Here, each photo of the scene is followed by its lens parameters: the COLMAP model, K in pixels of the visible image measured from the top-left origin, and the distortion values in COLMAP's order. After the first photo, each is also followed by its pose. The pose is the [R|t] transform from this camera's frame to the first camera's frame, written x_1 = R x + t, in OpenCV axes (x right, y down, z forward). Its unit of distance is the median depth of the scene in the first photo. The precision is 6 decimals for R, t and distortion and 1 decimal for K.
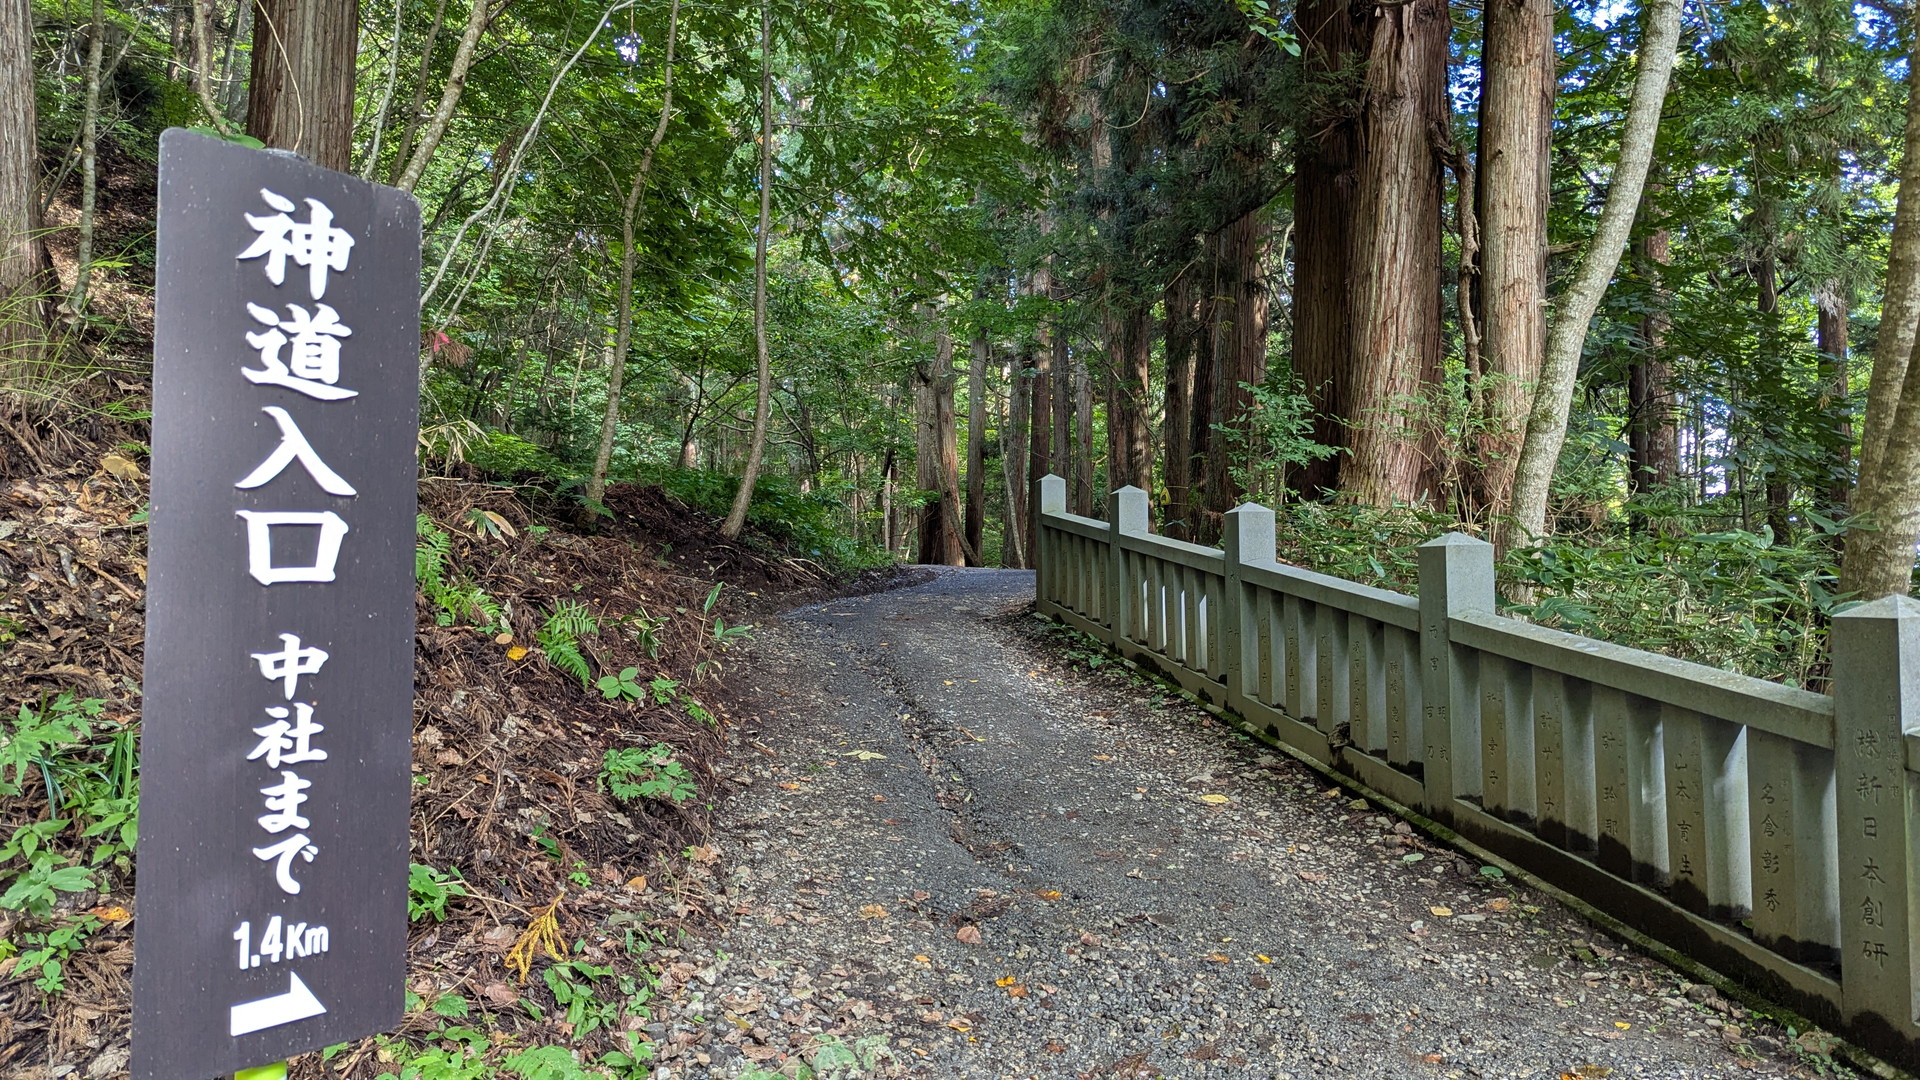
lens RADIAL K [[1348.2, 0, 960.0], [0, 1348.2, 540.0], [0, 0, 1]] dist [0.022975, -0.002962]
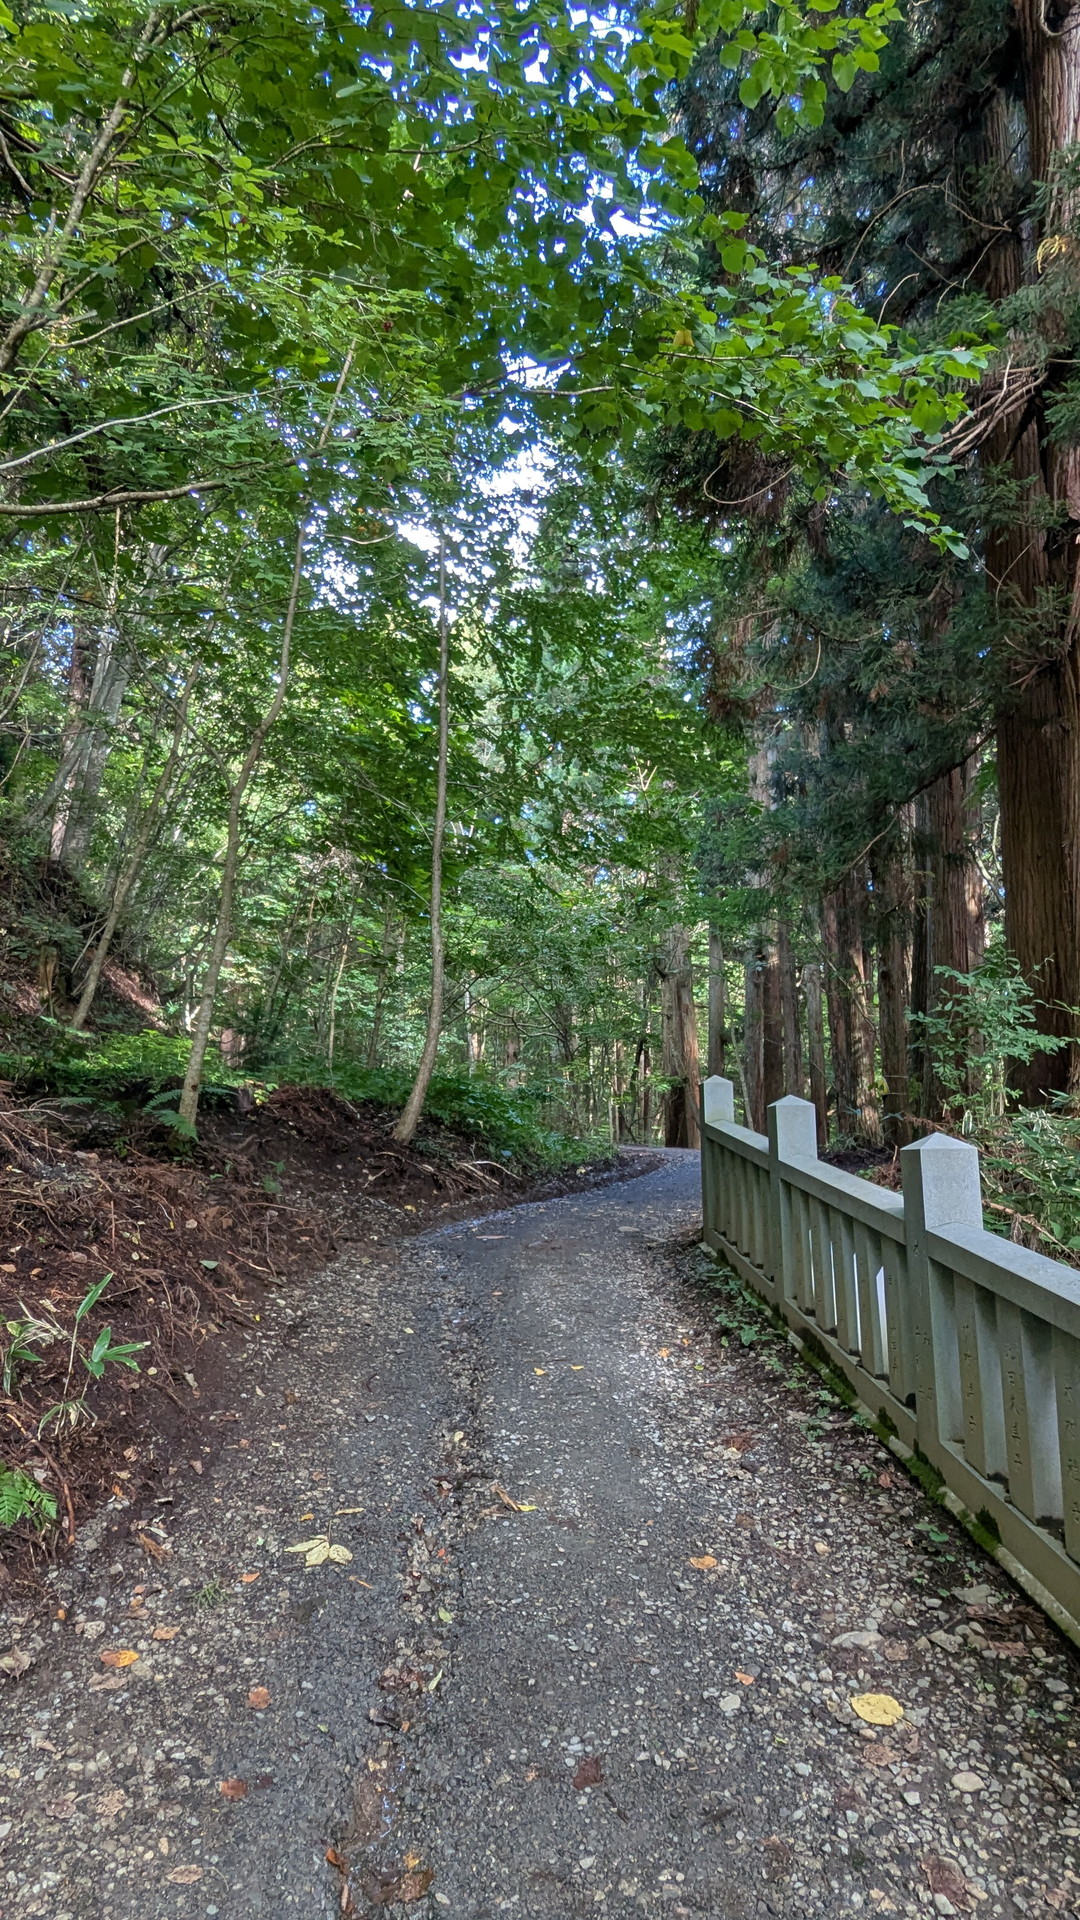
lens RADIAL K [[1148.5, 0, 540.0], [0, 1148.5, 960.0], [0, 0, 1]] dist [-0.006532, -0.001329]
pose [[0.987674, -0.028539, -0.153899, 0.101071], [0.007751, 0.990949, -0.134018, -0.036313], [0.156331, 0.131173, 0.978956, 0.367395]]
